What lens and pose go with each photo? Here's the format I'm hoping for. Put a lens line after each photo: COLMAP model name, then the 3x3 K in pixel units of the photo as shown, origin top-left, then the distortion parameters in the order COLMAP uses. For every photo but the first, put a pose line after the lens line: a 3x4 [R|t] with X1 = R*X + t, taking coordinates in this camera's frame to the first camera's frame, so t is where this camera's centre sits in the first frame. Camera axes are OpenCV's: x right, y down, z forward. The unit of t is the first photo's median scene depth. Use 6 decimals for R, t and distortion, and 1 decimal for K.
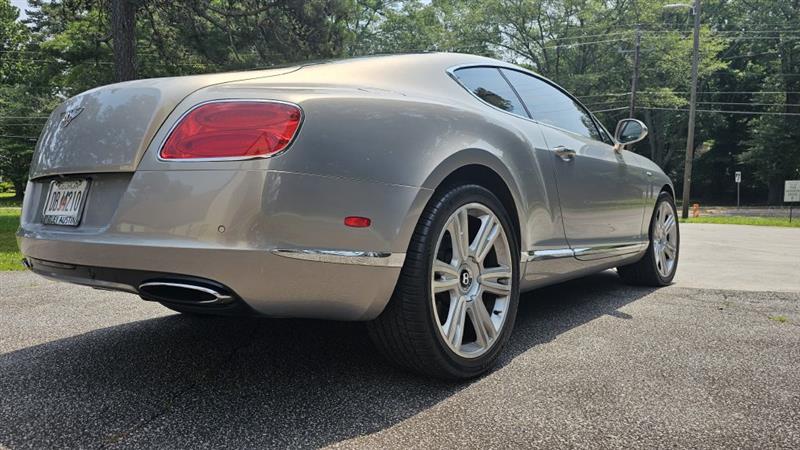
lens RADIAL K [[532.7, 0, 394.8], [0, 532.7, 226.0], [0, 0, 1]] dist [0.053486, -0.055556]
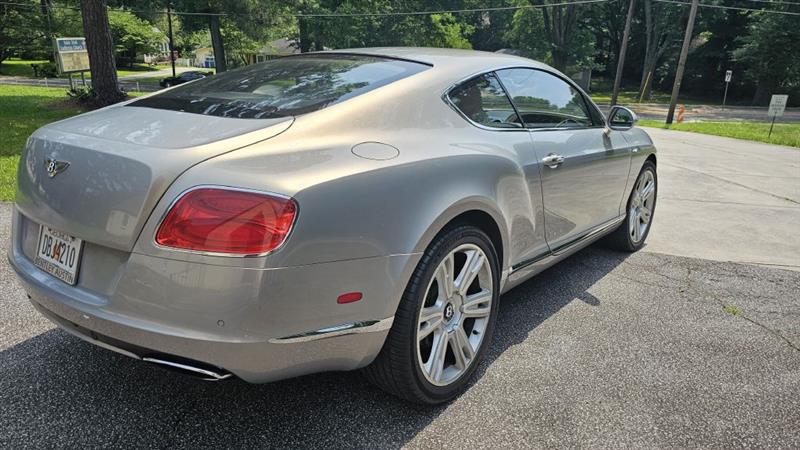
lens RADIAL K [[530.9, 0, 400.0], [0, 530.9, 225.0], [0, 0, 1]] dist [0.053978, -0.053700]
pose [[0.998592, 0.028845, 0.044509, -0.016537], [-0.037979, 0.974663, 0.220430, -0.291112], [-0.037023, -0.221811, 0.974387, 0.004817]]
